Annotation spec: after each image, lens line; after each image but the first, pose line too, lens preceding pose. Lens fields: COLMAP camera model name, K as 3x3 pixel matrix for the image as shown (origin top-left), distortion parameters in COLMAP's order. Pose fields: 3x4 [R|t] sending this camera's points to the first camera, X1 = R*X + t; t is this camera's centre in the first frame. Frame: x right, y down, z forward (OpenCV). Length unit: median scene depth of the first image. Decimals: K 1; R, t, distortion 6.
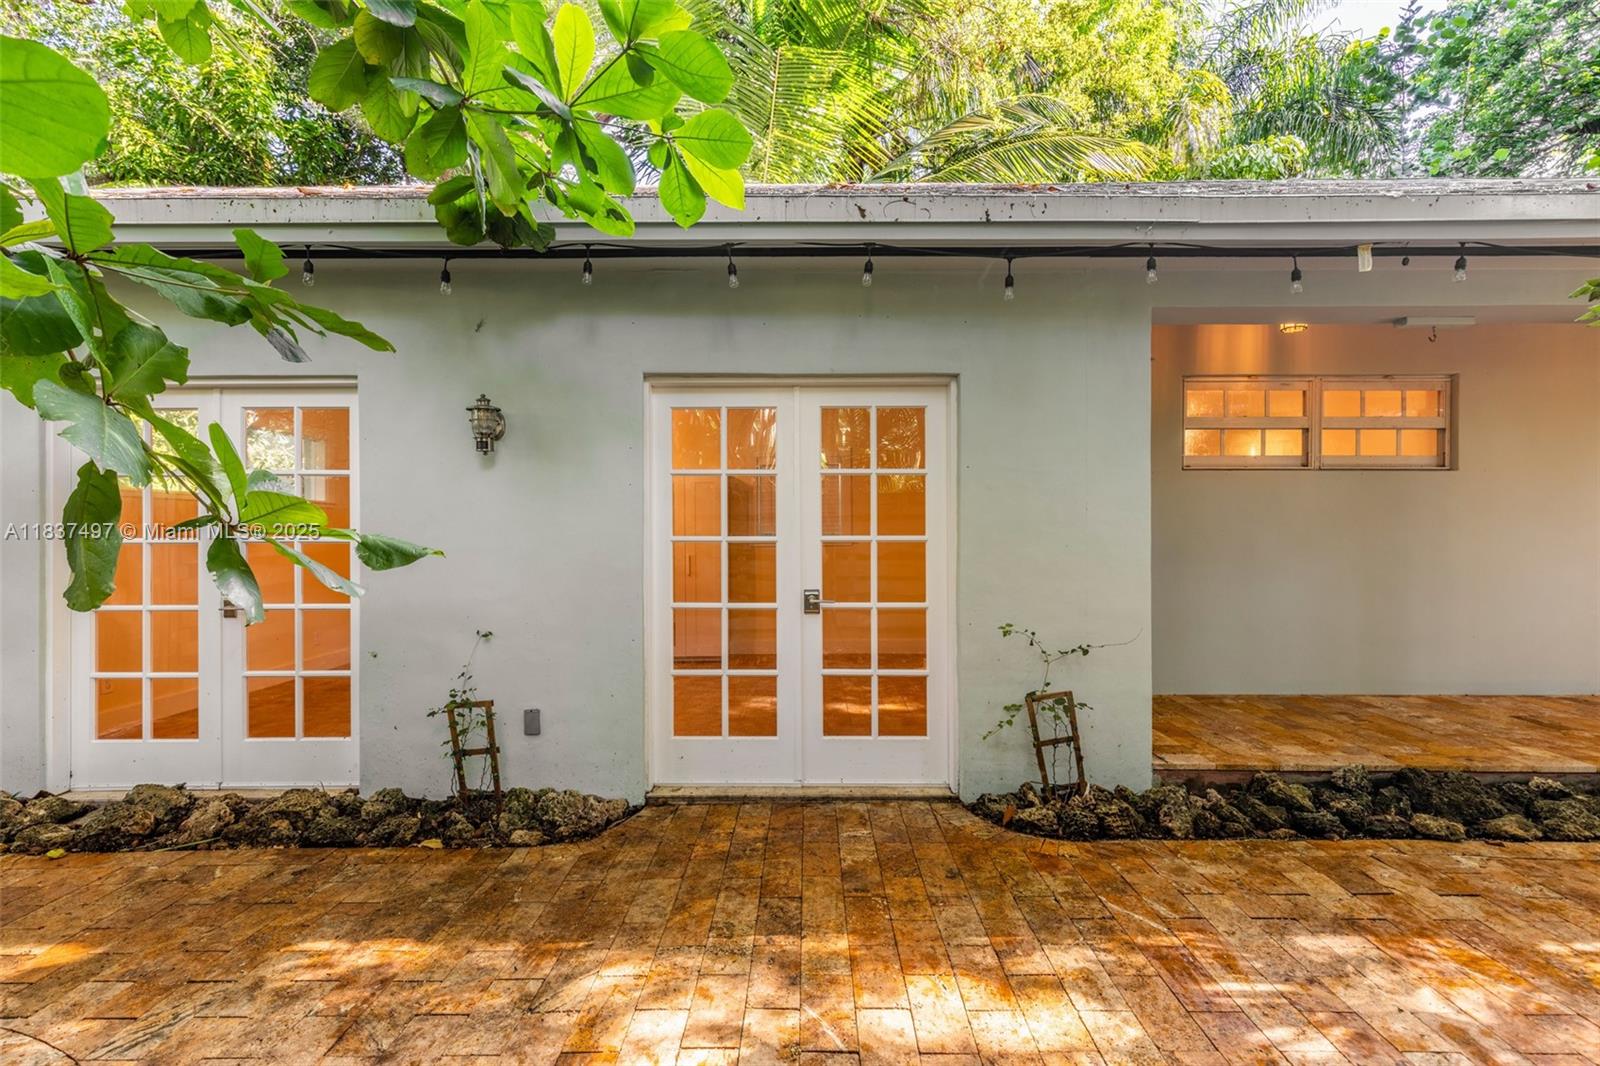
lens RADIAL K [[710.3, 0, 805.6], [0, 710.3, 536.0], [0, 0, 1]] dist [0.012484, -0.000509]
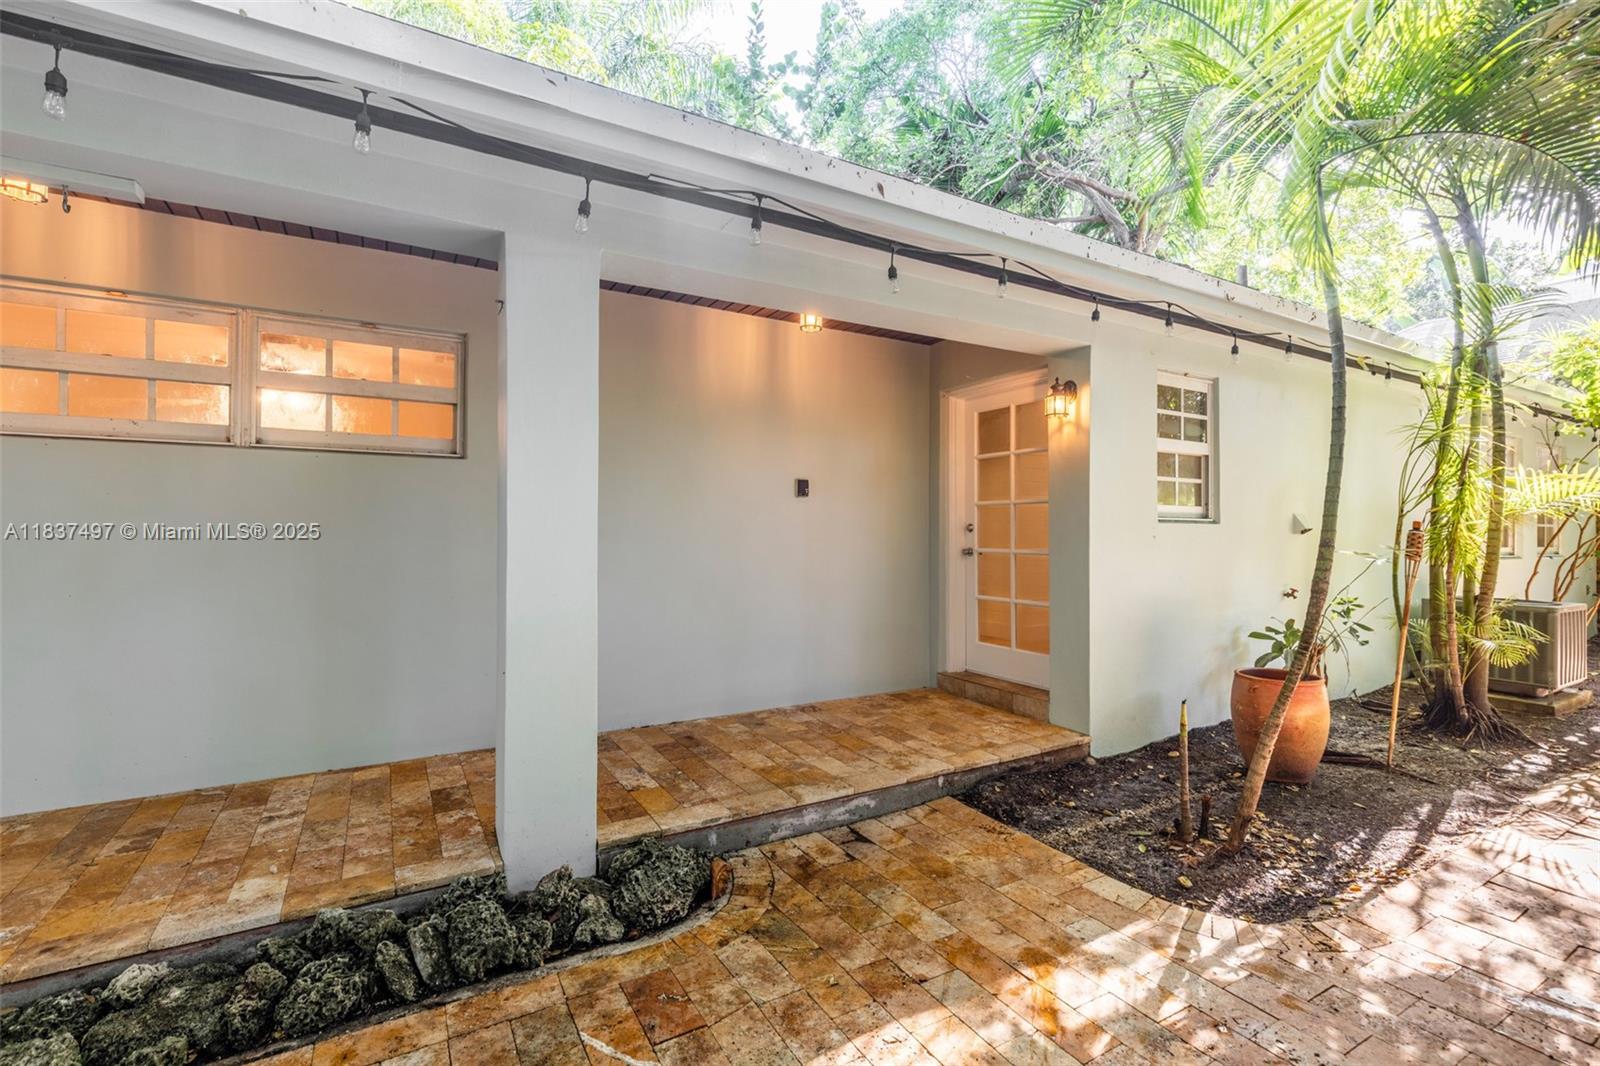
lens RADIAL K [[715.8, 0, 802.3], [0, 715.8, 529.4], [0, 0, 1]] dist [0.014510, -0.002569]
pose [[0.867360, 0.004686, 0.497660, 1.227178], [0.000797, 0.999941, -0.010805, -0.010309], [-0.497681, 0.009769, 0.867305, 0.219349]]
